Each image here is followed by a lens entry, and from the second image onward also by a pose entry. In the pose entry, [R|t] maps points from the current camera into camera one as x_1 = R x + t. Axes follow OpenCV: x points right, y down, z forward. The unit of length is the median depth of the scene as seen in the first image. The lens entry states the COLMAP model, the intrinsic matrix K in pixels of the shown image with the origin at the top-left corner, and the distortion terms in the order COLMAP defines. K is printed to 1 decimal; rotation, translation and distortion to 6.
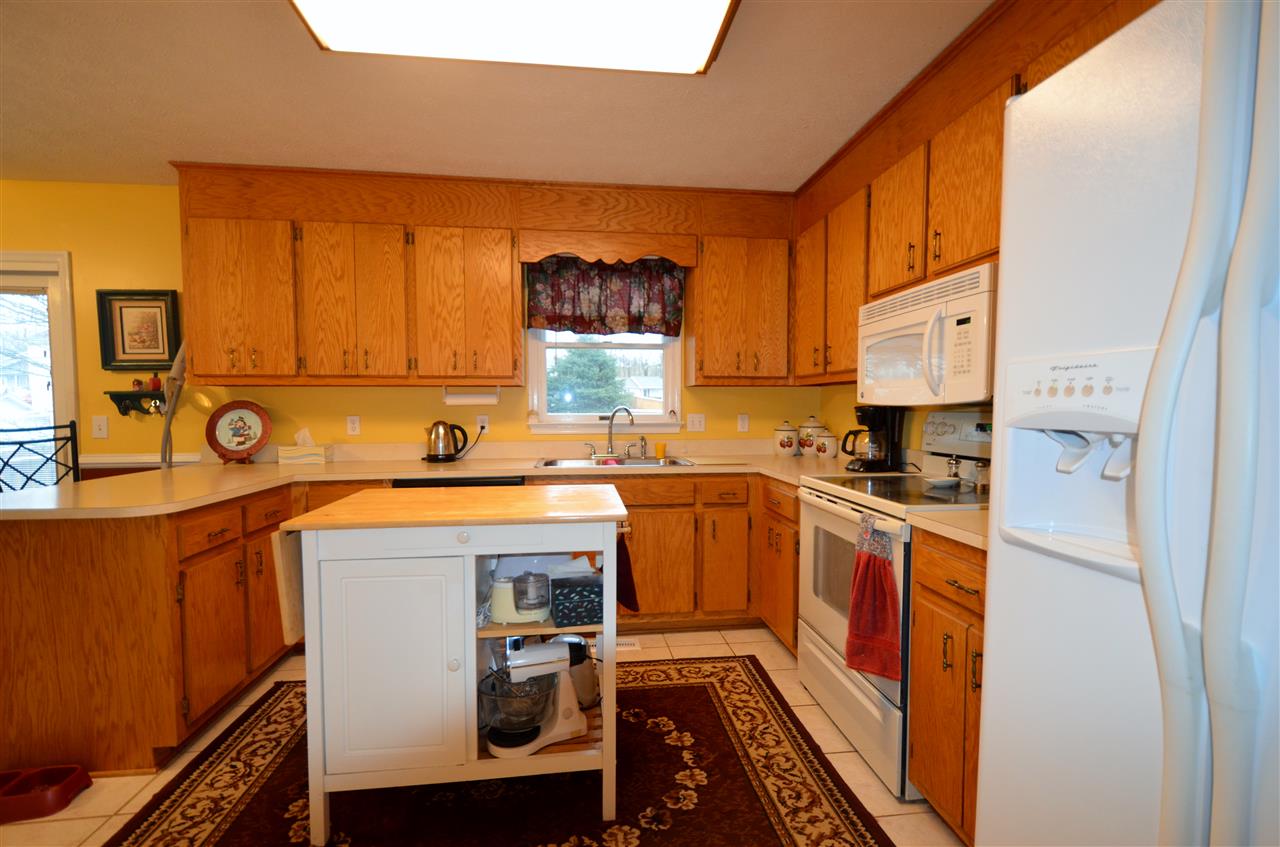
lens RADIAL K [[563.2, 0, 645.9], [0, 563.2, 437.7], [0, 0, 1]] dist [0.004207, -0.004682]
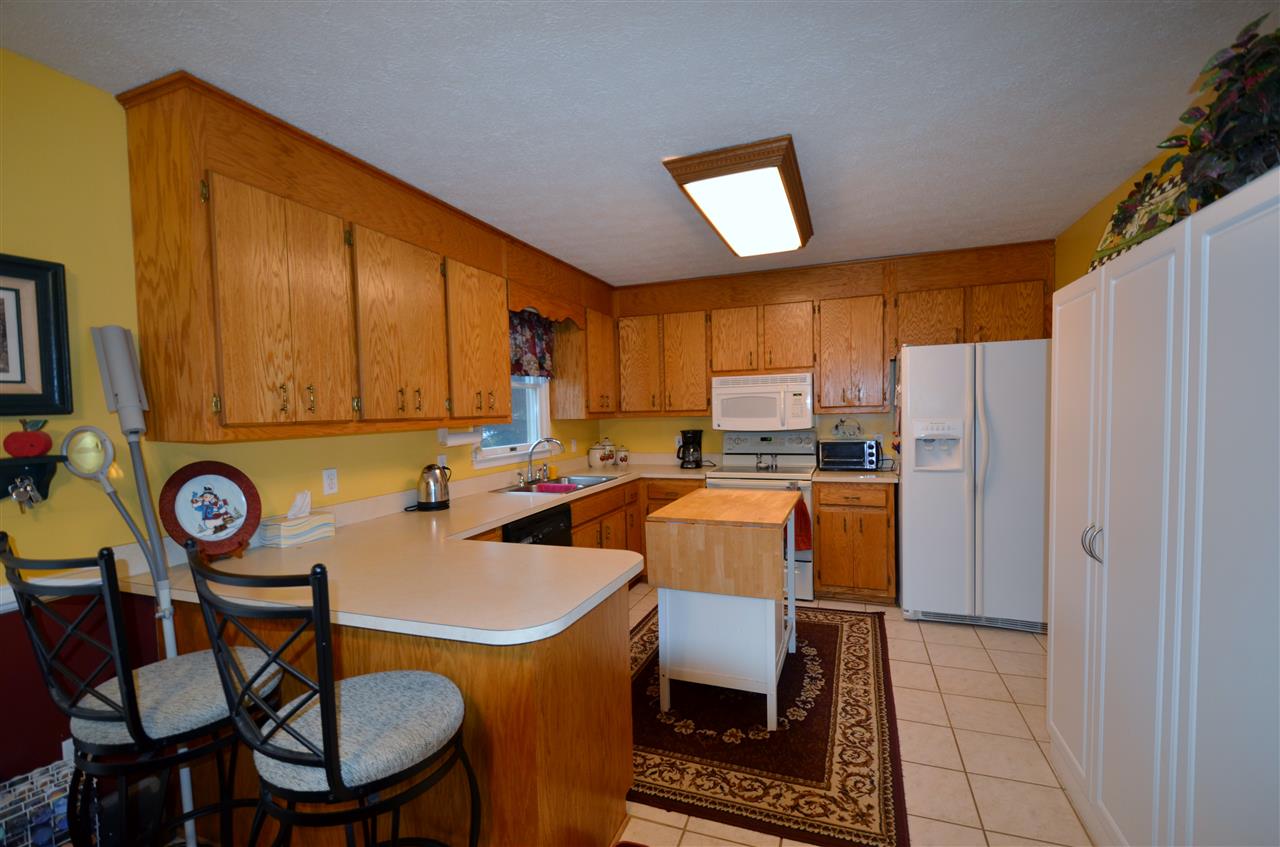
lens RADIAL K [[563.2, 0, 647.4], [0, 563.2, 436.5], [0, 0, 1]] dist [0.004207, -0.004682]
pose [[0.459393, -0.050075, 0.886820, -1.122879], [0.070382, 0.997322, 0.019855, -0.076386], [-0.885440, 0.053296, 0.461687, 0.294901]]
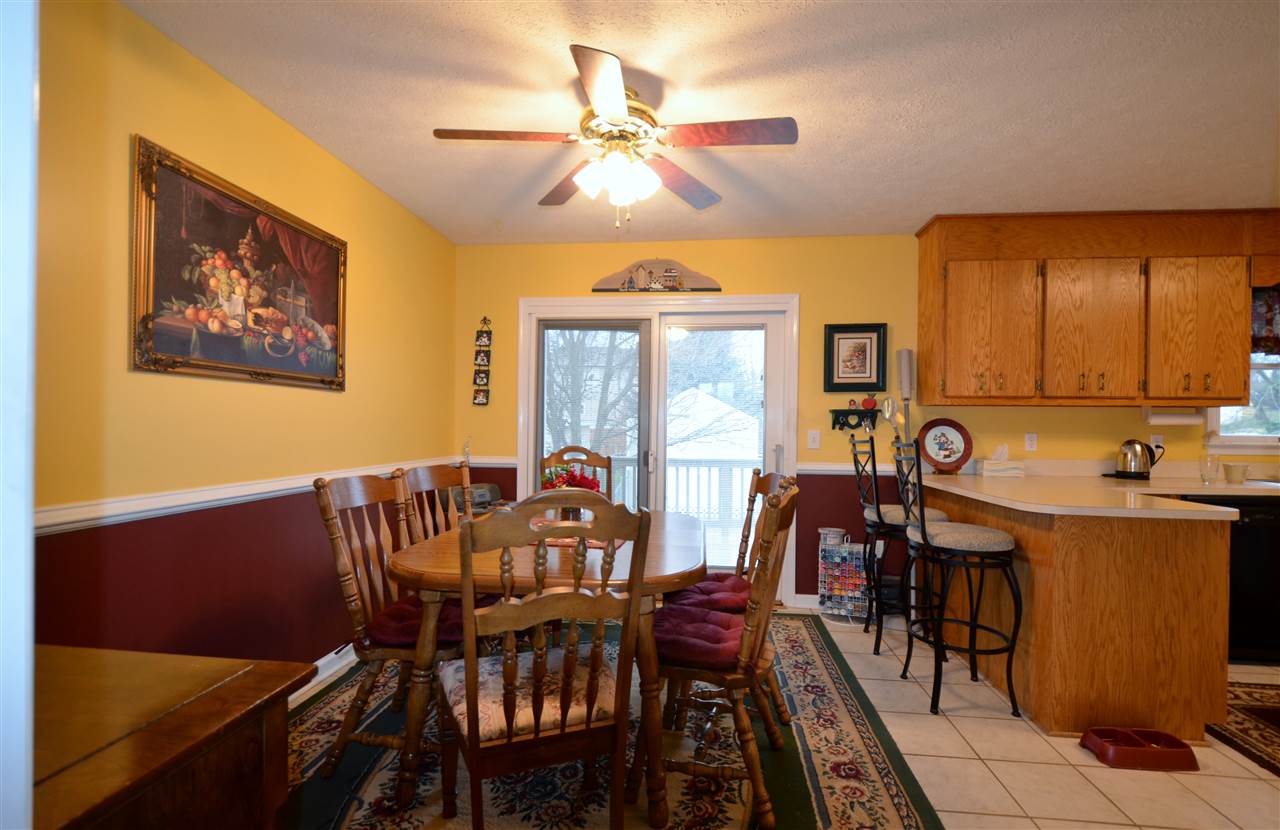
lens RADIAL K [[572.3, 0, 631.7], [0, 572.3, 428.2], [0, 0, 1]] dist [-0.007273, -0.000488]
pose [[0.971010, 0.014060, -0.238626, -1.127060], [-0.025297, 0.998707, -0.044093, 0.021139], [0.237697, 0.048852, 0.970110, -0.273752]]
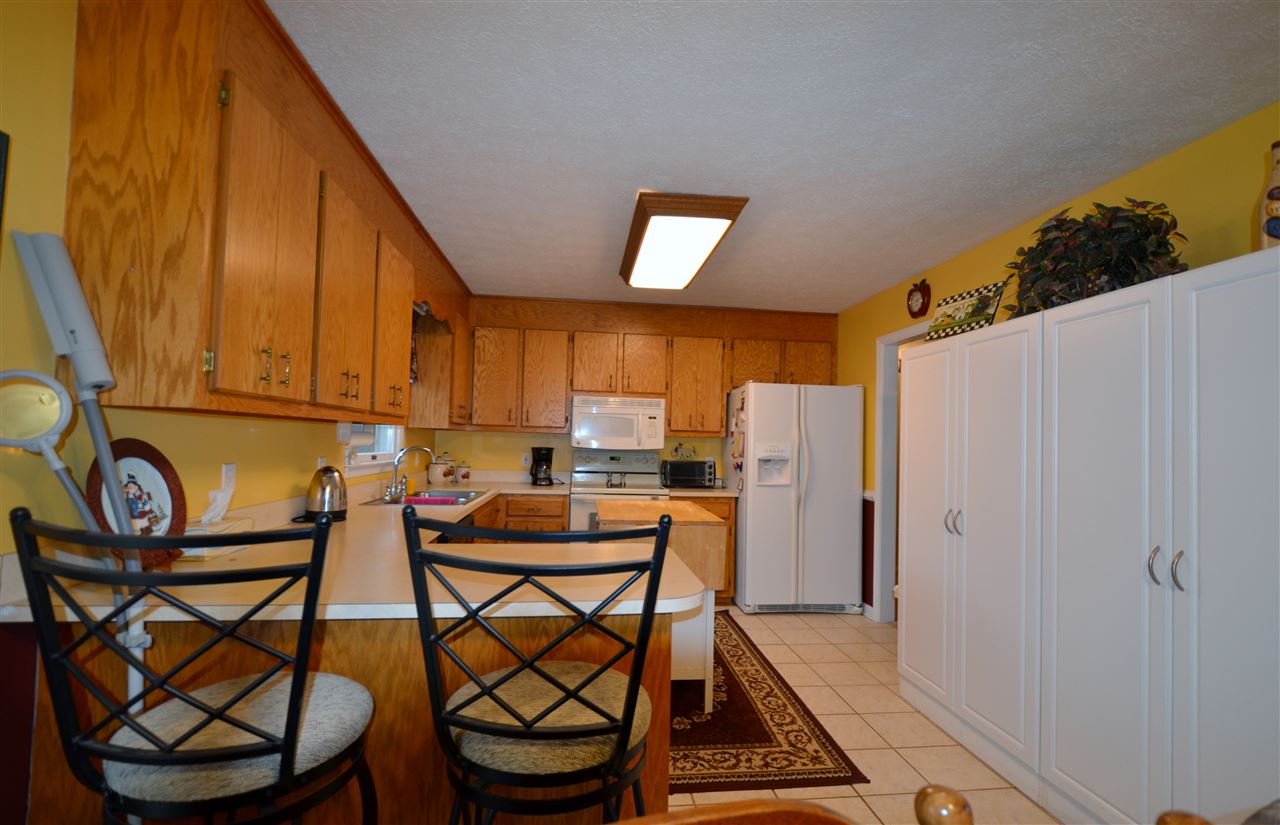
lens RADIAL K [[569.1, 0, 650.3], [0, 569.1, 425.3], [0, 0, 1]] dist [-0.003200, -0.001284]
pose [[0.003152, 0.033351, 0.999439, -1.262972], [0.029451, 0.999007, -0.033429, -0.052579], [-0.999561, 0.029540, 0.002167, 0.620406]]
